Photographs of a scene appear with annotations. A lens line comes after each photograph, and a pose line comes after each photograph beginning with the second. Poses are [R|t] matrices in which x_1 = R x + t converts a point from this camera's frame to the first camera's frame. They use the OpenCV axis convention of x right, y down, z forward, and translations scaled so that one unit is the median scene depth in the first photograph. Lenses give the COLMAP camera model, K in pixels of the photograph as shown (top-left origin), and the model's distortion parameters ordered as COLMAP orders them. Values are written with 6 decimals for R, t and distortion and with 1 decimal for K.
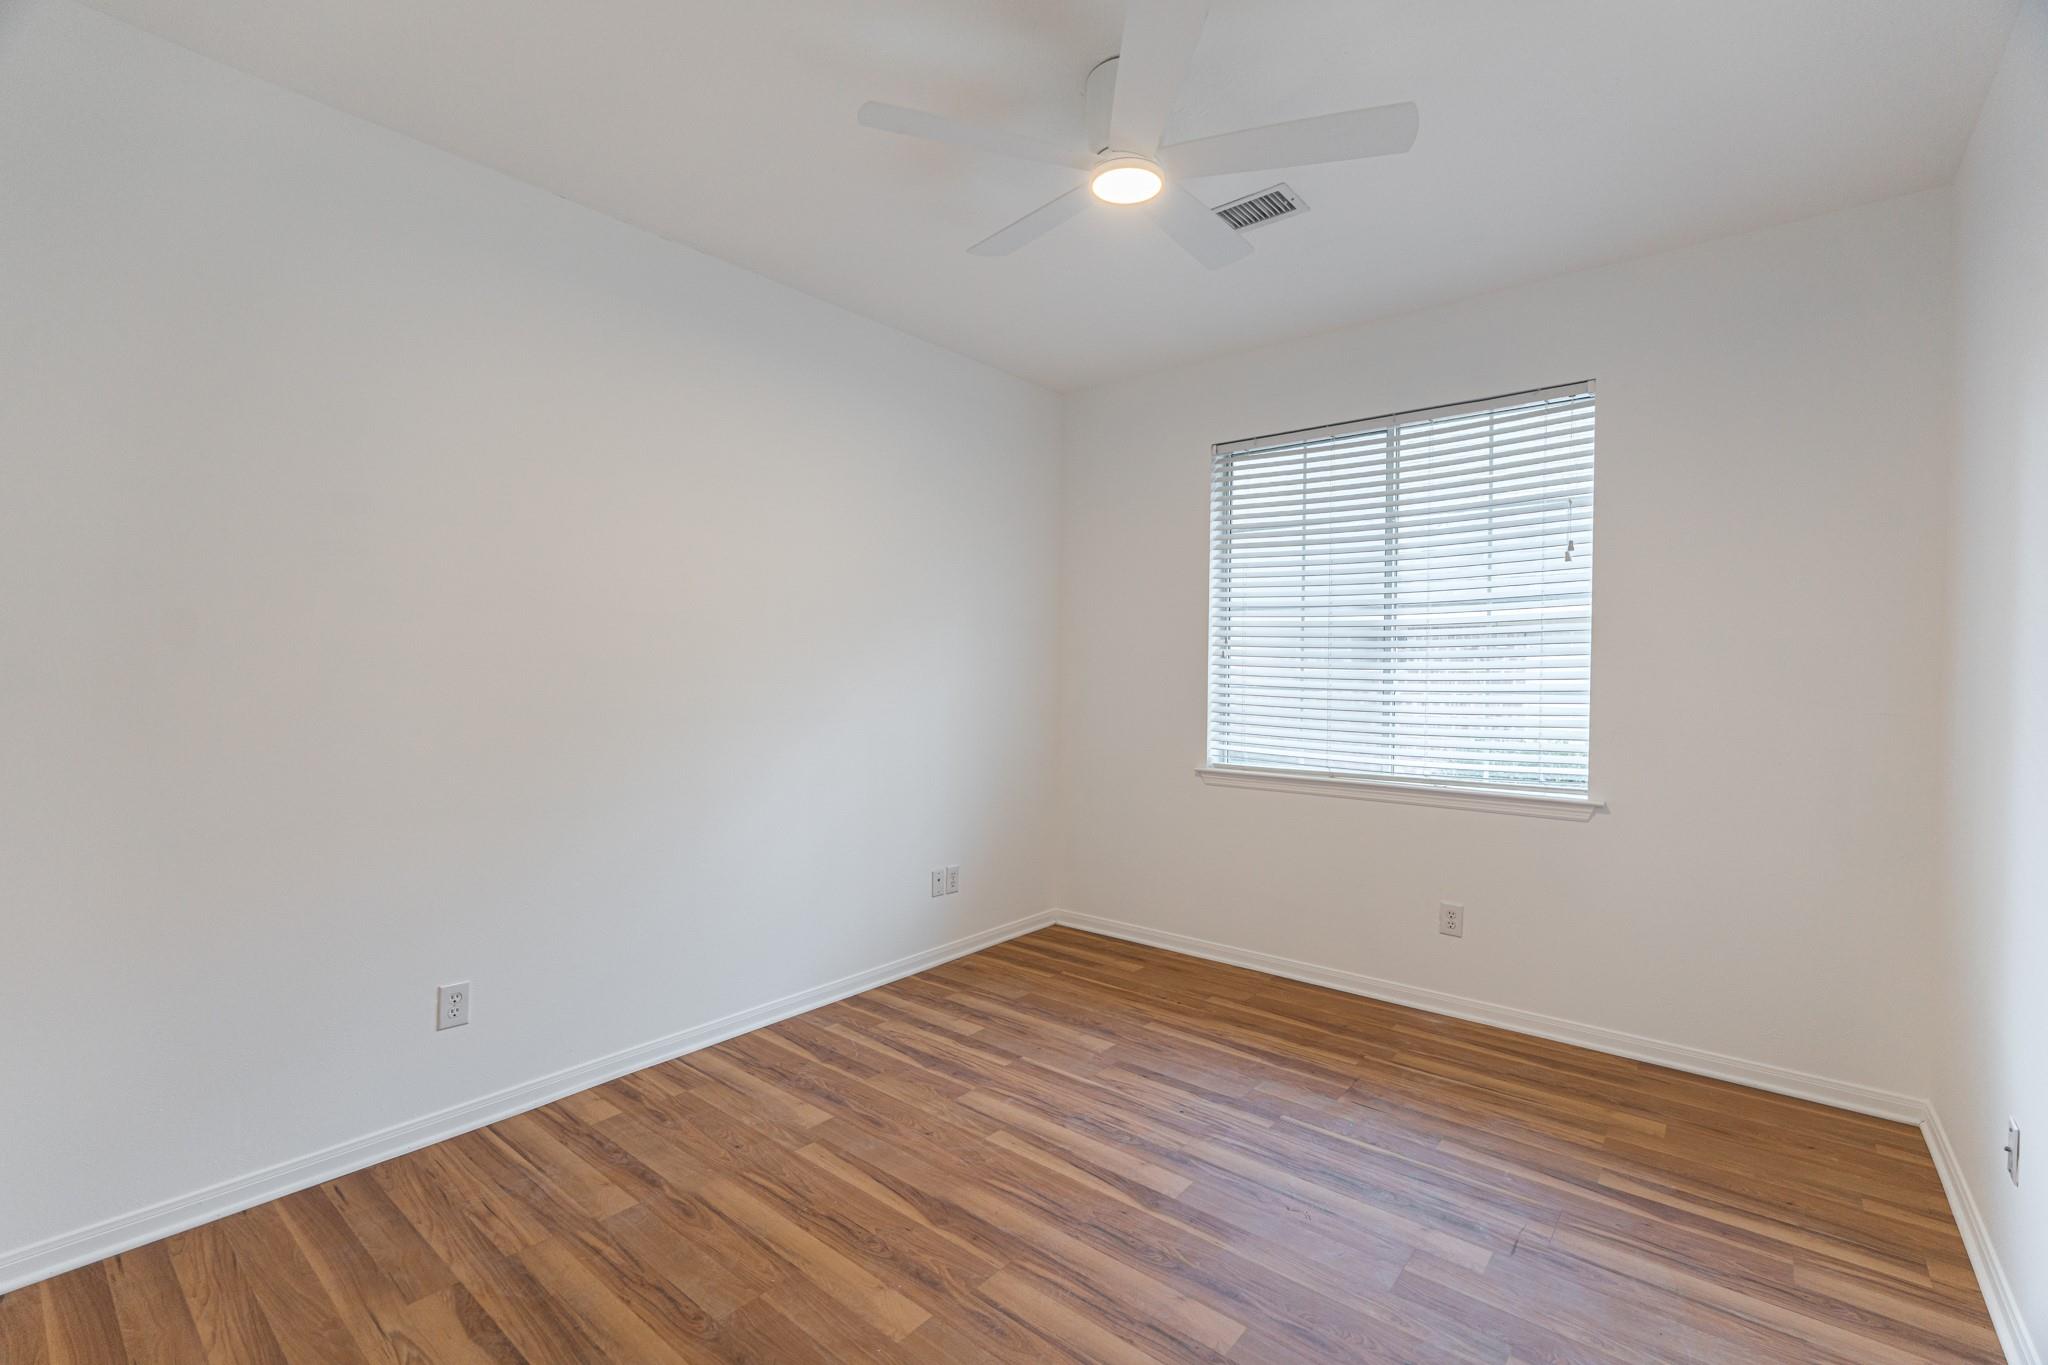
lens RADIAL K [[904.1, 0, 1023.6], [0, 904.1, 677.2], [0, 0, 1]] dist [-0.002106, 0.000484]
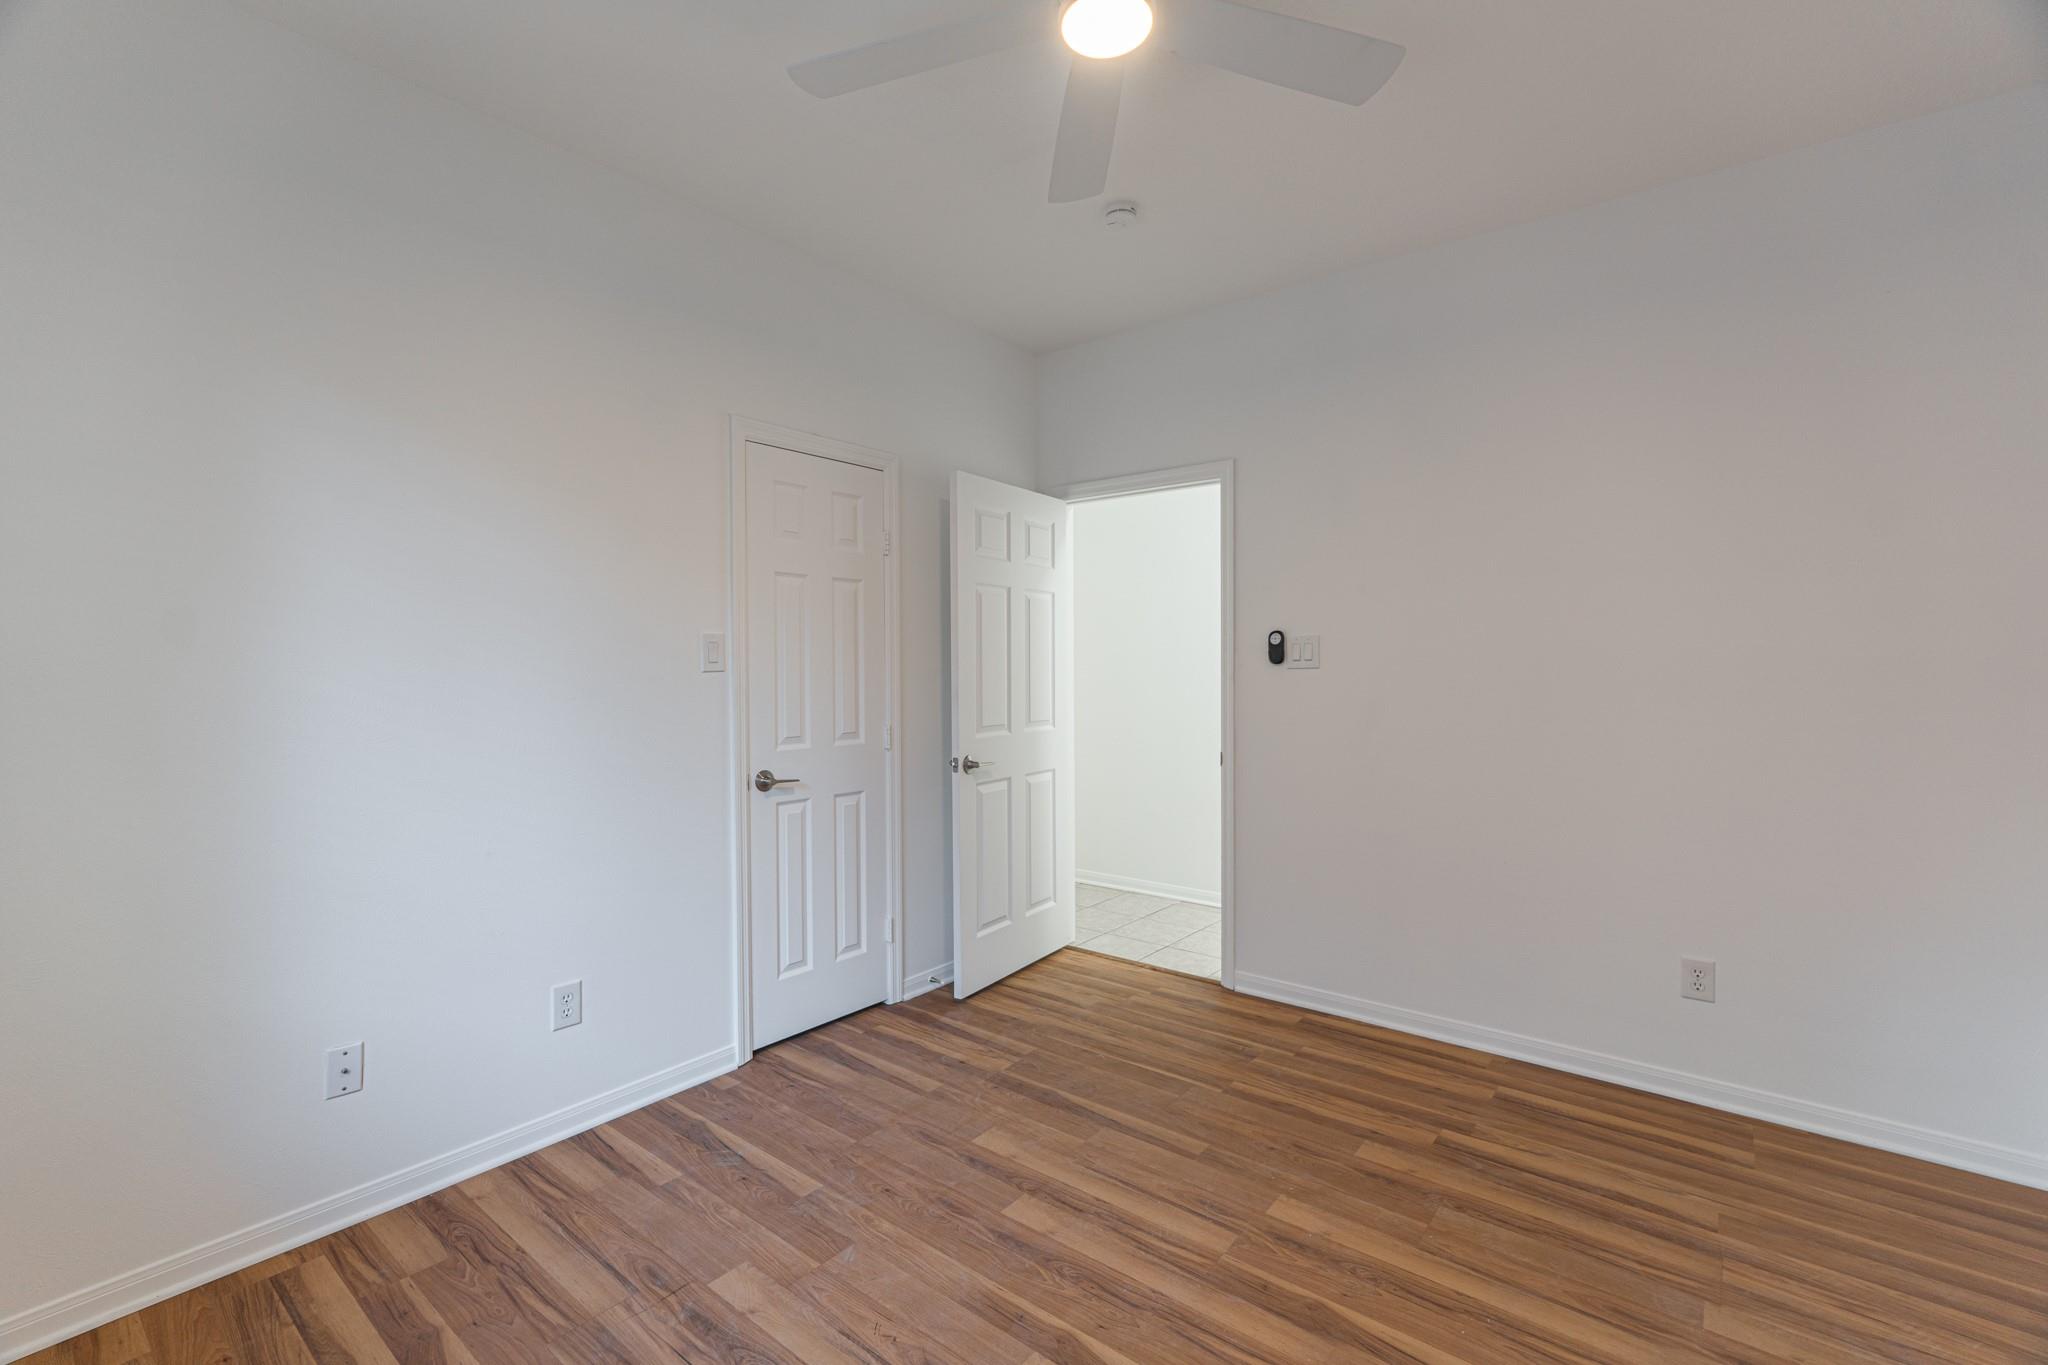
lens RADIAL K [[904.1, 0, 1024.1], [0, 904.1, 678.0], [0, 0, 1]] dist [-0.002106, 0.000484]
pose [[-0.999891, -0.003279, -0.014387, 0.213438], [-0.003514, 0.999860, 0.016362, -0.007677], [0.014332, 0.016411, -0.999763, 1.982239]]
